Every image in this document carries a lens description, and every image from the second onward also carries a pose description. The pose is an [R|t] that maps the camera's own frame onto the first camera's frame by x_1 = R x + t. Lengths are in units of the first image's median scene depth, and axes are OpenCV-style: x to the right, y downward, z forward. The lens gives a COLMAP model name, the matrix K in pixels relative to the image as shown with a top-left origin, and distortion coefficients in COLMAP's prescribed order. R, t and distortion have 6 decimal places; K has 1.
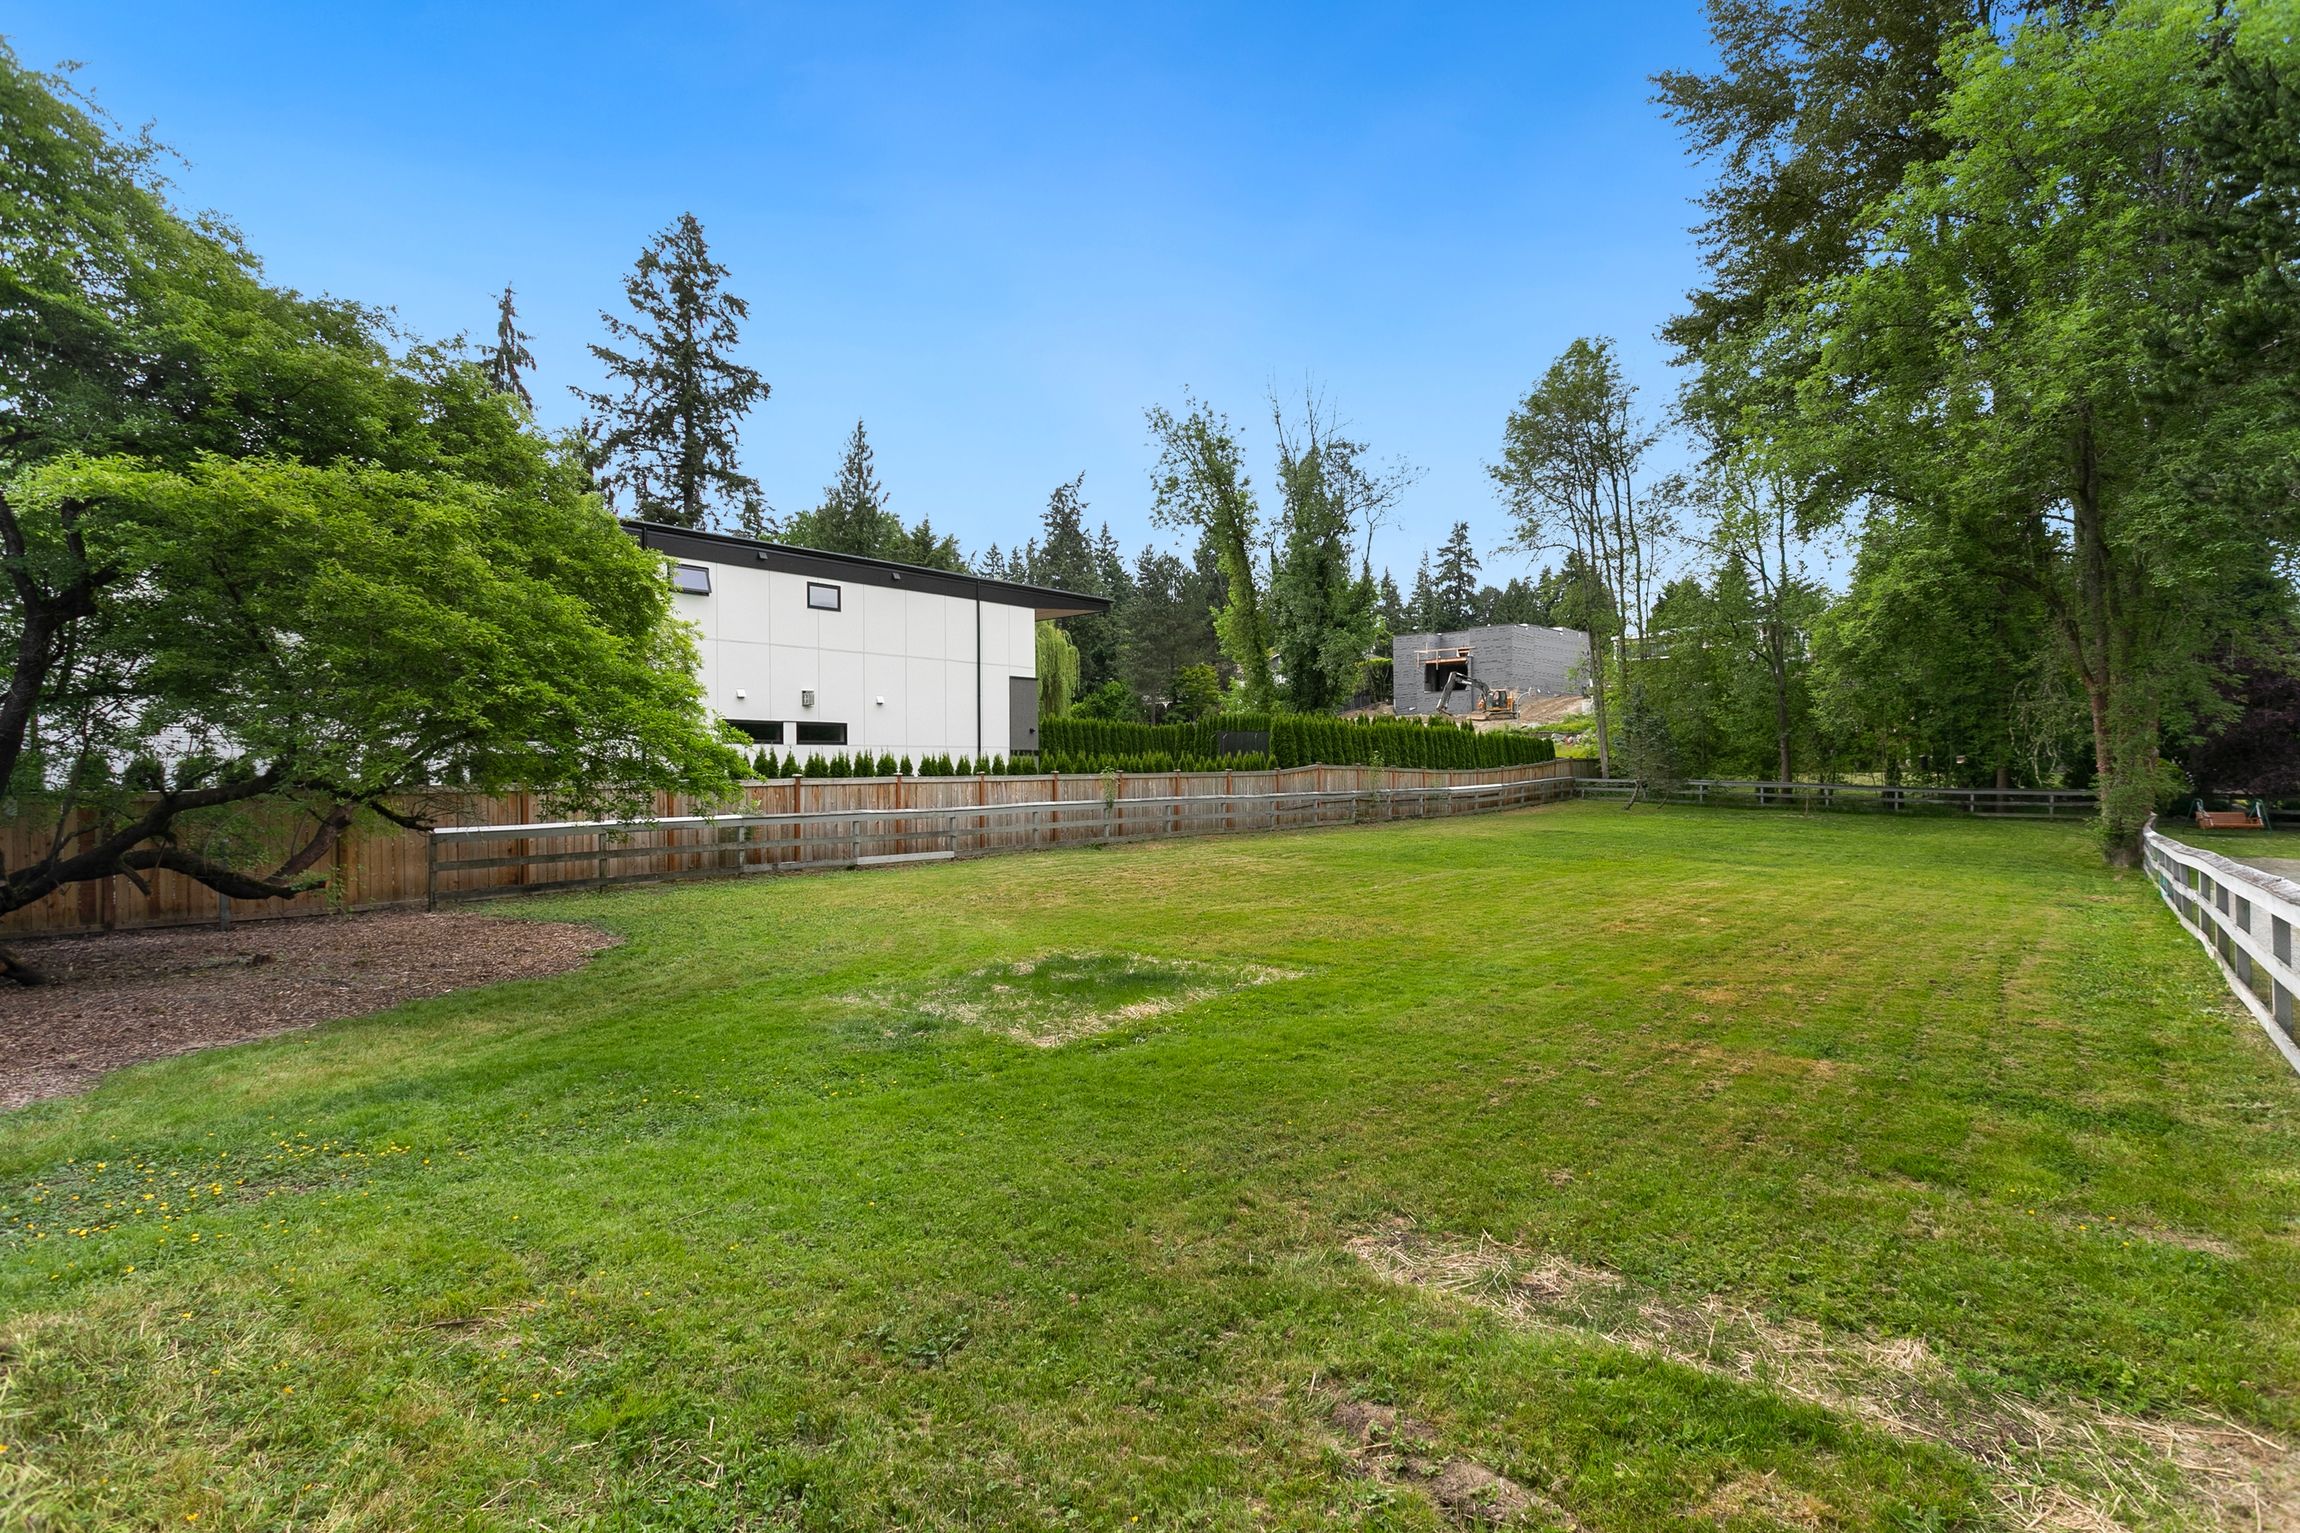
lens RADIAL K [[1065.4, 0, 1150.0], [0, 1065.4, 766.5], [0, 0, 1]] dist [-0.001425, 0.000317]
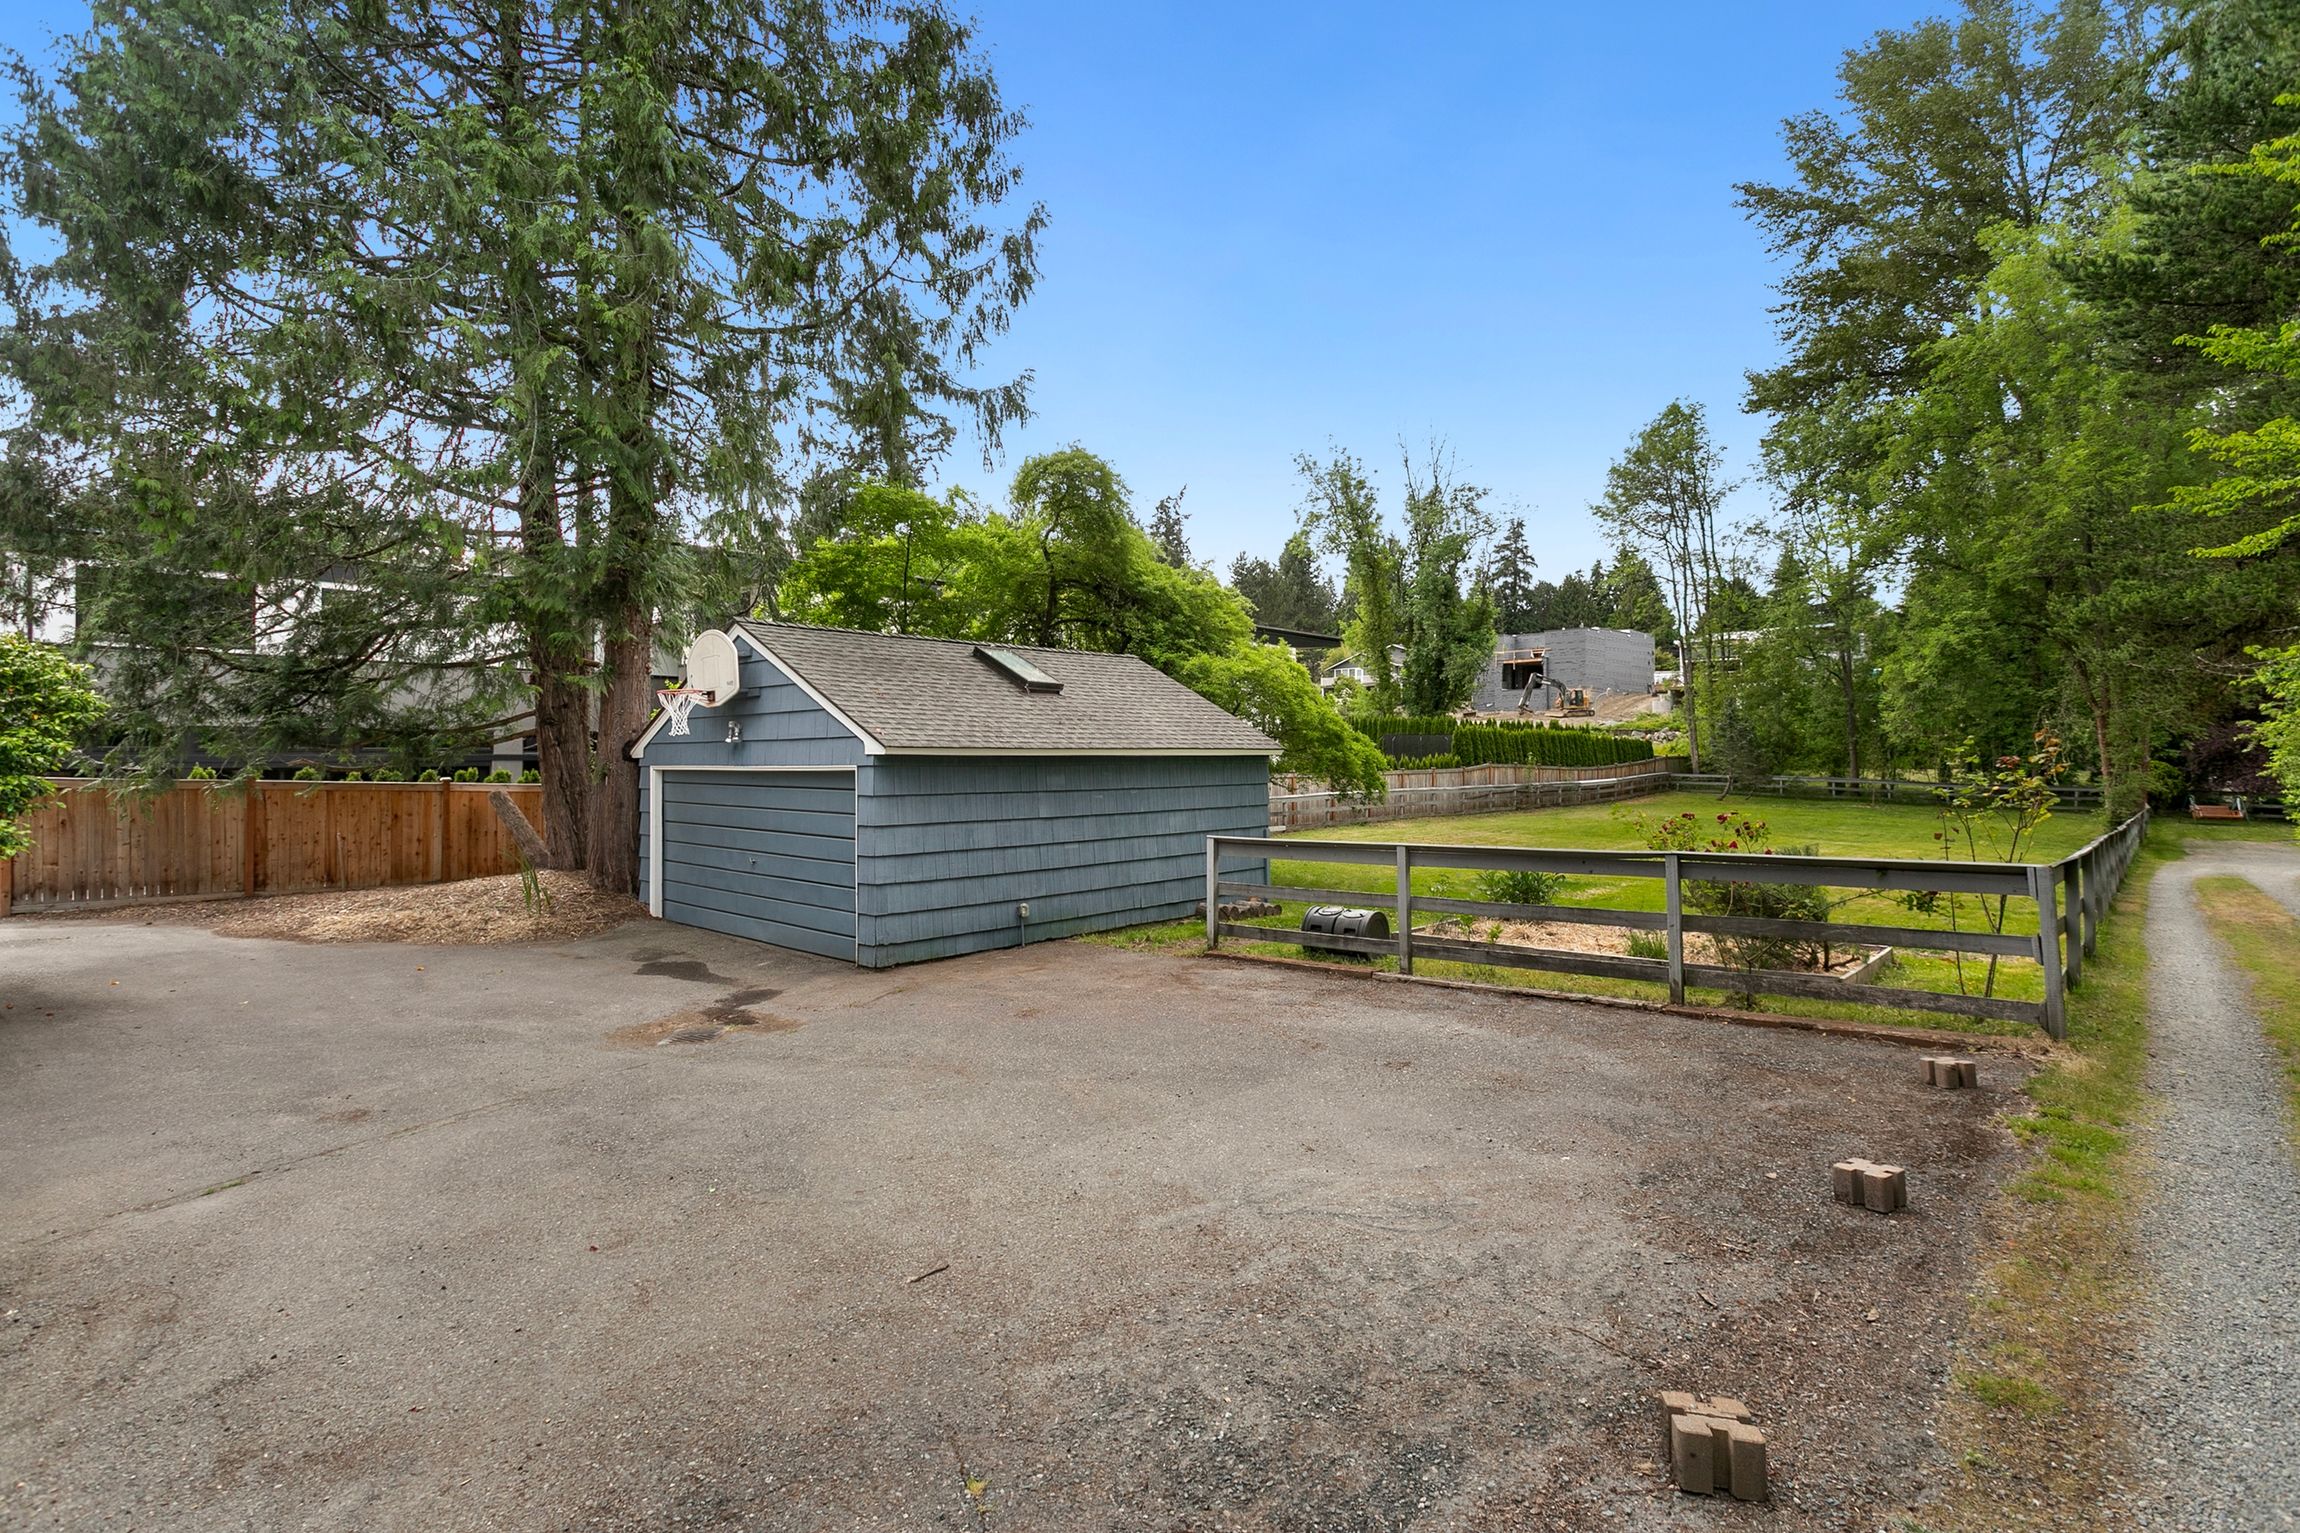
lens RADIAL K [[1087.0, 0, 1150.3], [0, 1087.0, 733.9], [0, 0, 1]] dist [0.003141, 0.000249]
pose [[0.999775, 0.005339, -0.020534, -0.146563], [-0.005686, 0.999842, -0.016871, -0.008713], [0.020440, 0.016984, 0.999647, -0.208473]]
